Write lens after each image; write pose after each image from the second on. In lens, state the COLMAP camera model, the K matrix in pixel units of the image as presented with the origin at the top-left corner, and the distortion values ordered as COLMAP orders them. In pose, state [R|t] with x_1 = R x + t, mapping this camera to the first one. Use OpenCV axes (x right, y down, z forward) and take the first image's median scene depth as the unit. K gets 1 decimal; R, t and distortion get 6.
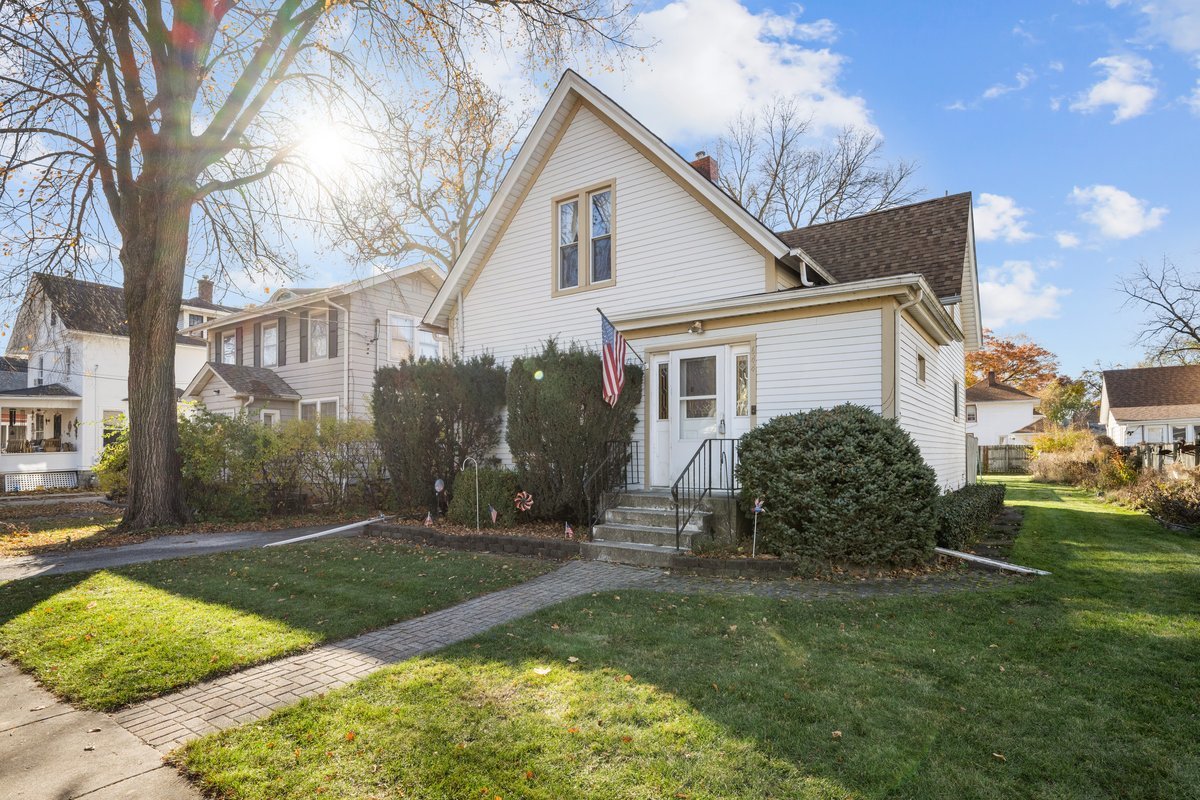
lens RADIAL K [[617.1, 0, 601.4], [0, 617.1, 449.8], [0, 0, 1]] dist [-0.003422, -0.000369]
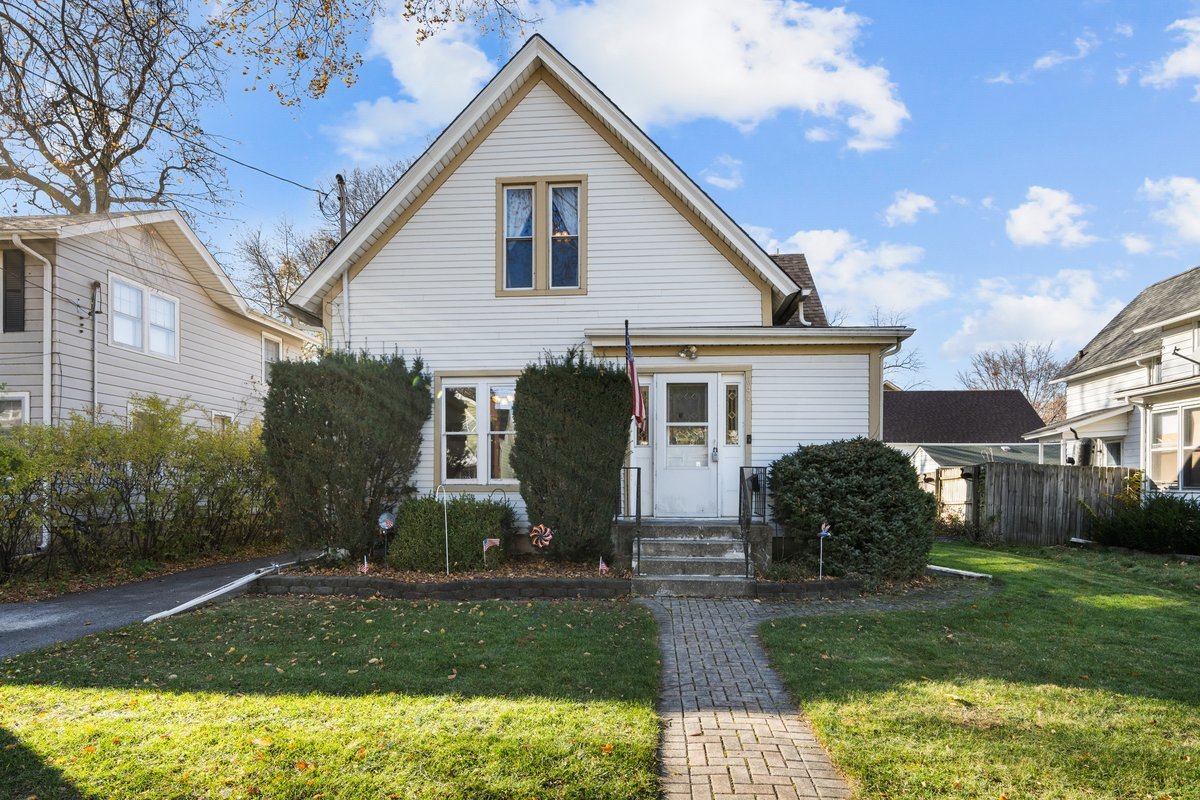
lens RADIAL K [[676.1, 0, 600.2], [0, 676.1, 492.0], [0, 0, 1]] dist [-0.003117, -0.000565]
pose [[0.860500, -0.001613, 0.509448, -0.510566], [-0.006317, 0.999884, 0.013837, 0.008741], [-0.509411, -0.015125, 0.860390, 0.150479]]
